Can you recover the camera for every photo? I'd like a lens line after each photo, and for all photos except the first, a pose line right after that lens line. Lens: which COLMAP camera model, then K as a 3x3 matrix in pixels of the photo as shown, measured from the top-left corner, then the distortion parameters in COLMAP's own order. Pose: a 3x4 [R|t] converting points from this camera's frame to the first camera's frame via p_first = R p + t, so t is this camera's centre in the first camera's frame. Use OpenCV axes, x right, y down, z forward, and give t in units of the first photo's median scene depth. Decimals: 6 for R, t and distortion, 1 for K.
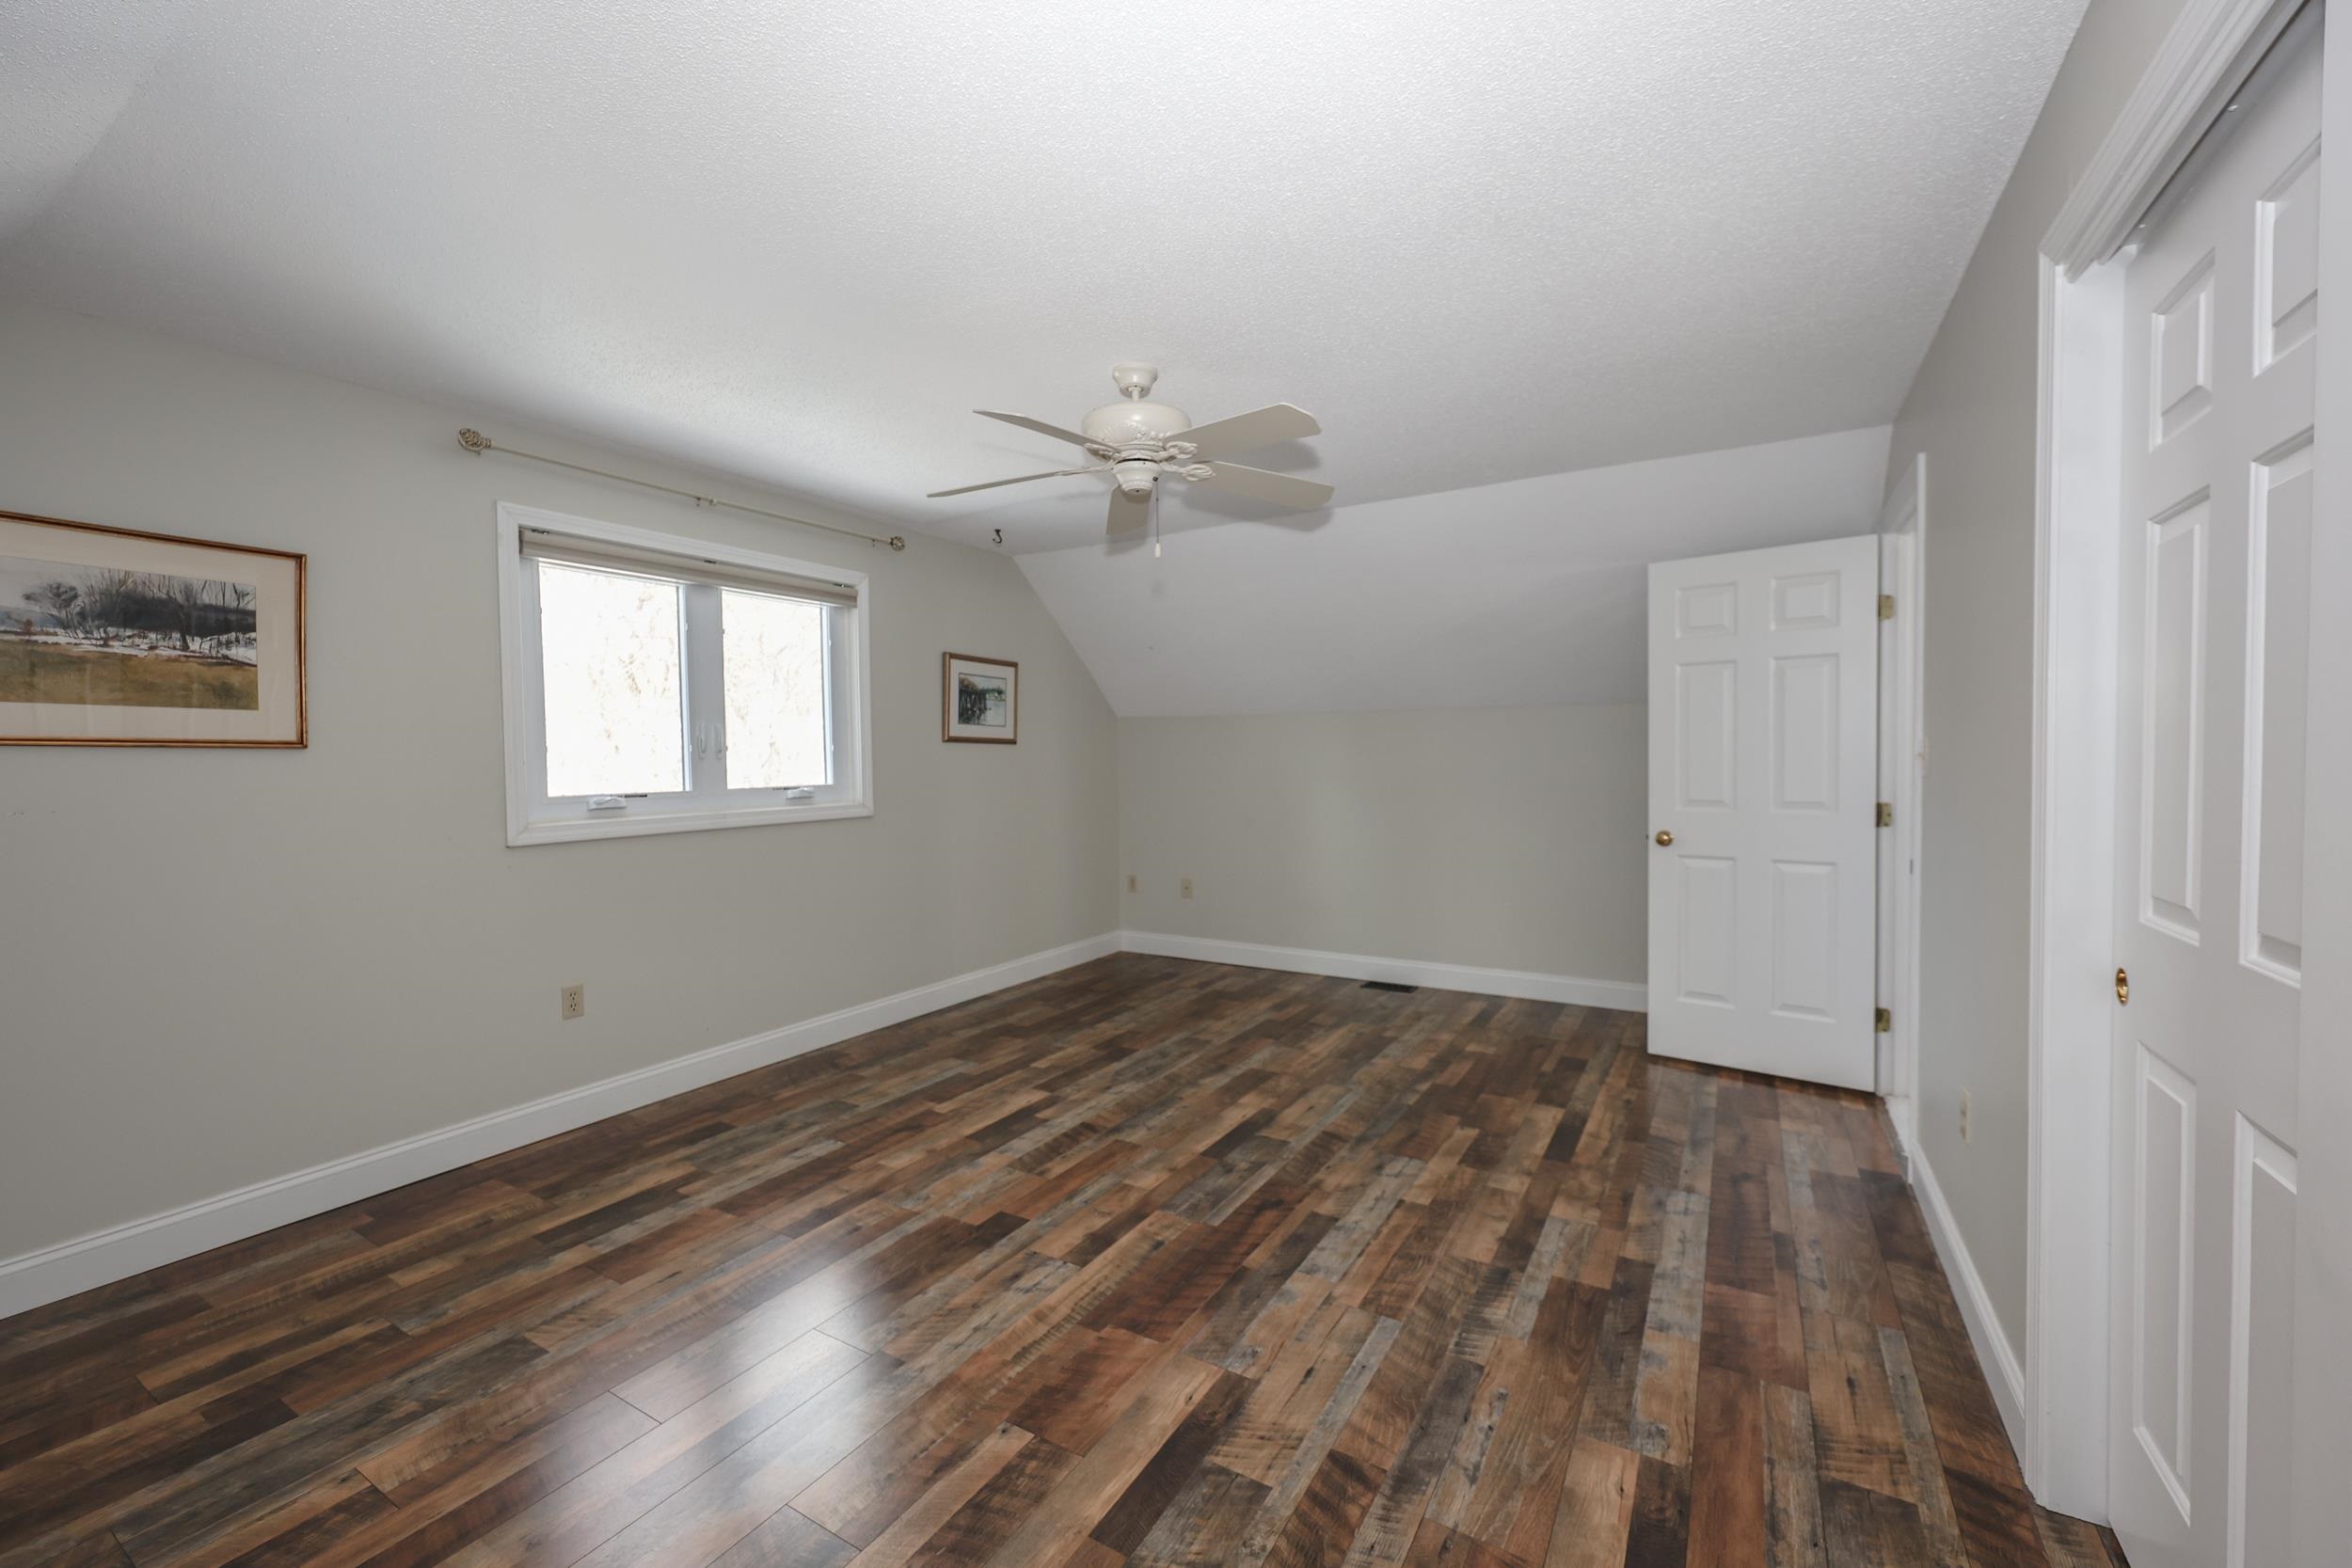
lens RADIAL K [[950.4, 0, 1175.5], [0, 950.4, 781.4], [0, 0, 1]] dist [0.001030, -0.000118]
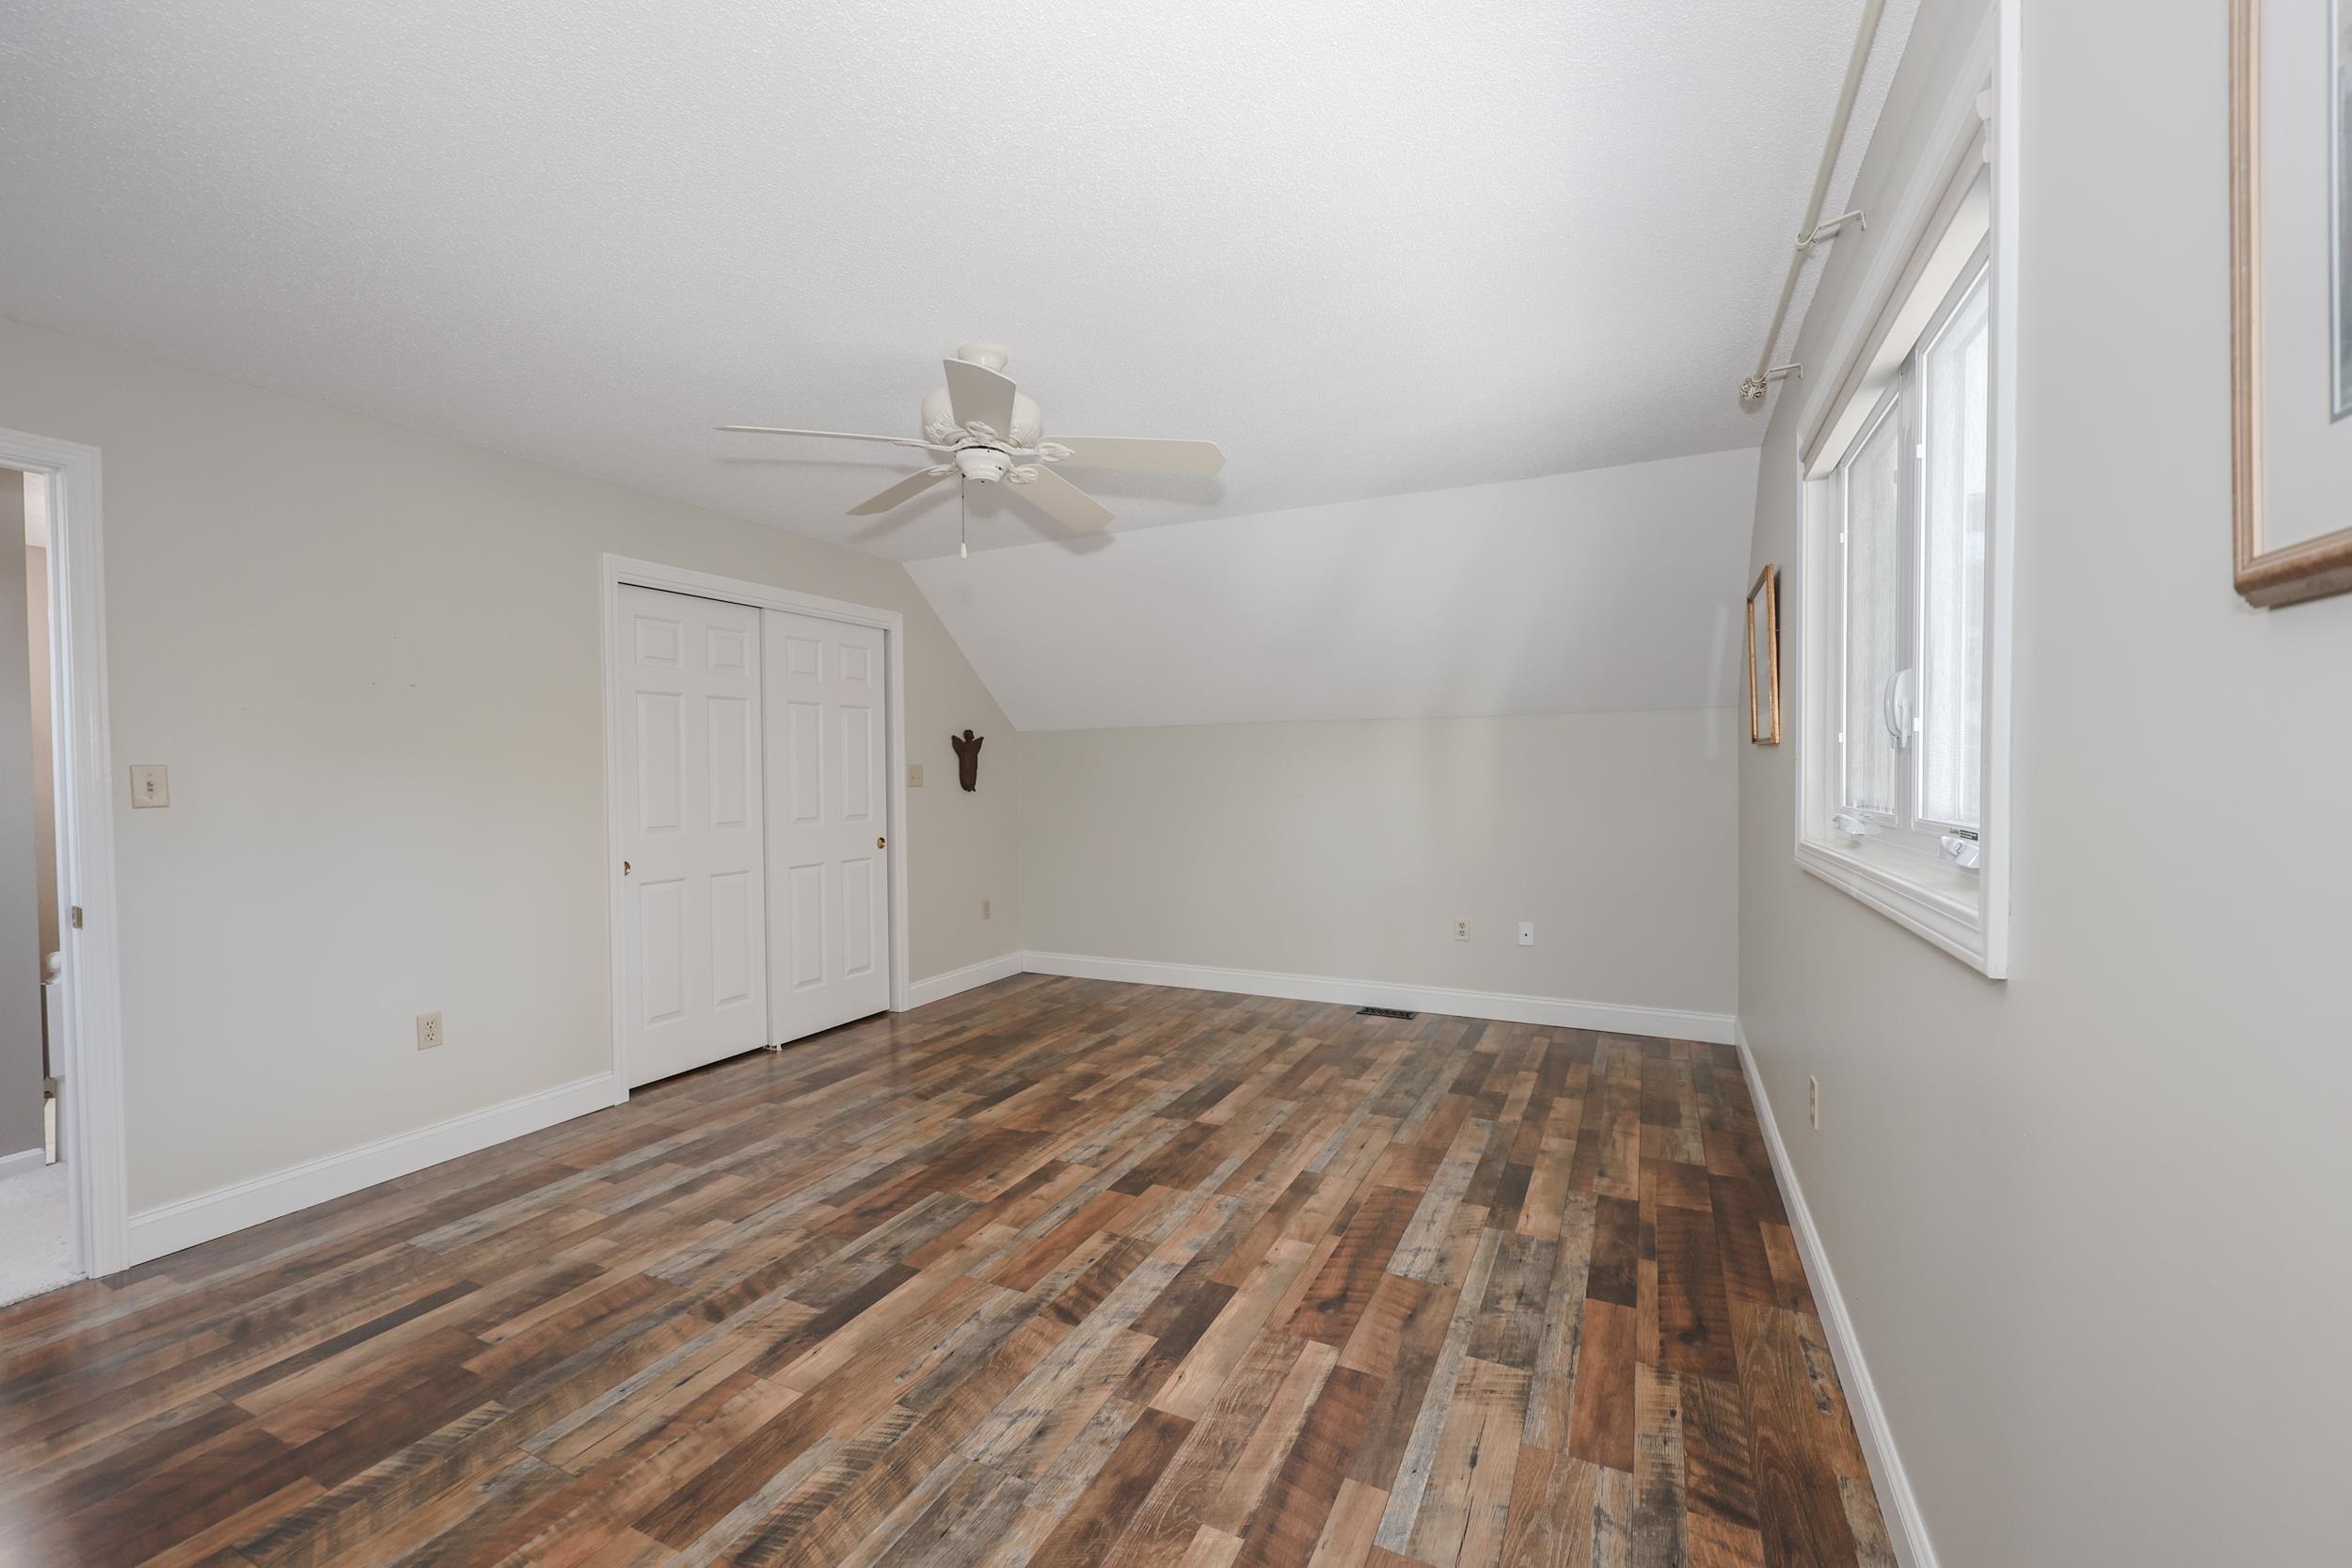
lens RADIAL K [[964.3, 0, 1150.2], [0, 964.3, 779.9], [0, 0, 1]] dist [0.002608, 0.000112]
pose [[-0.998100, 0.024907, -0.056357, -0.135657], [0.022737, 0.998987, 0.038828, -0.044133], [0.057267, 0.037473, -0.997655, 1.863533]]
